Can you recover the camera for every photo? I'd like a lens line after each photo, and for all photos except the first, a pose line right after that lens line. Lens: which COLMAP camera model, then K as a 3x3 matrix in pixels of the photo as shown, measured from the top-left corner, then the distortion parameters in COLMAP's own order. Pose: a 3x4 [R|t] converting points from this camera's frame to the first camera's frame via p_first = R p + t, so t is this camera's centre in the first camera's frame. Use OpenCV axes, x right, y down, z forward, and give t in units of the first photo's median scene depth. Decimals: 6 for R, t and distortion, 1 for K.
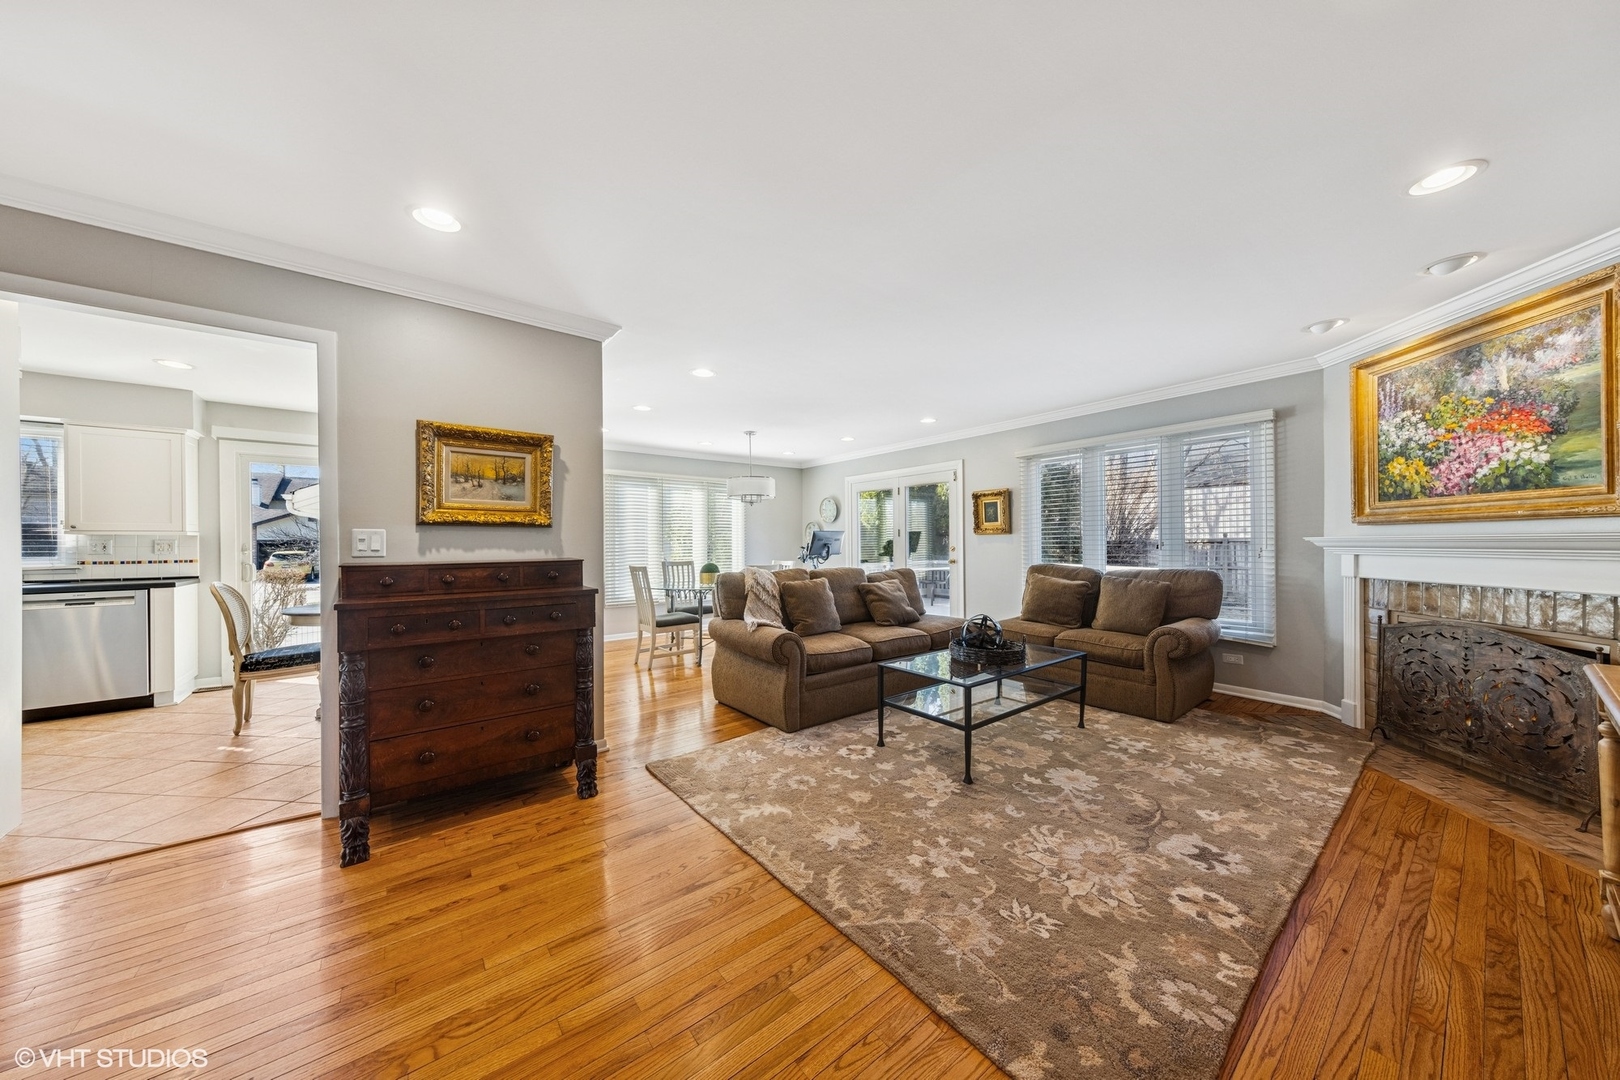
lens RADIAL K [[521.3, 0, 807.6], [0, 521.3, 542.5], [0, 0, 1]] dist [0.002241, 0.000085]
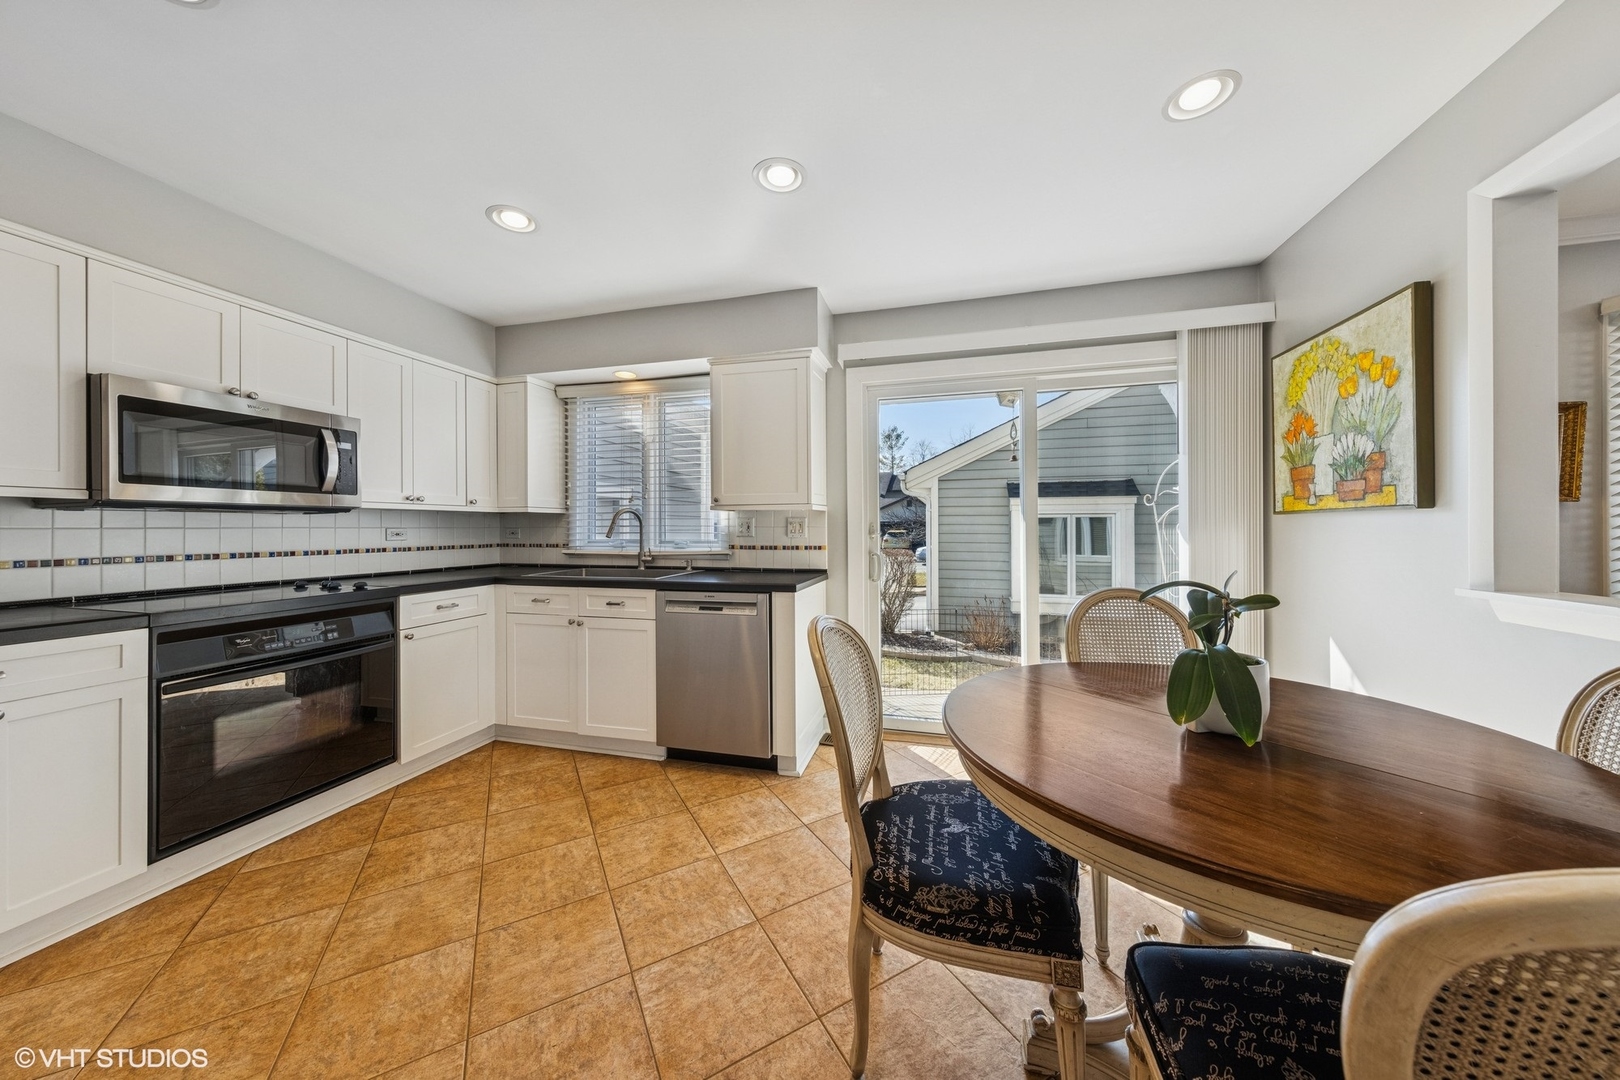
lens RADIAL K [[521.3, 0, 813.7], [0, 521.3, 526.8], [0, 0, 1]] dist [0.002241, 0.000085]
pose [[0.592732, 0.002915, -0.805395, -0.705848], [0.002320, 0.999983, 0.005327, 0.004545], [0.805397, -0.005026, 0.592715, 0.658131]]
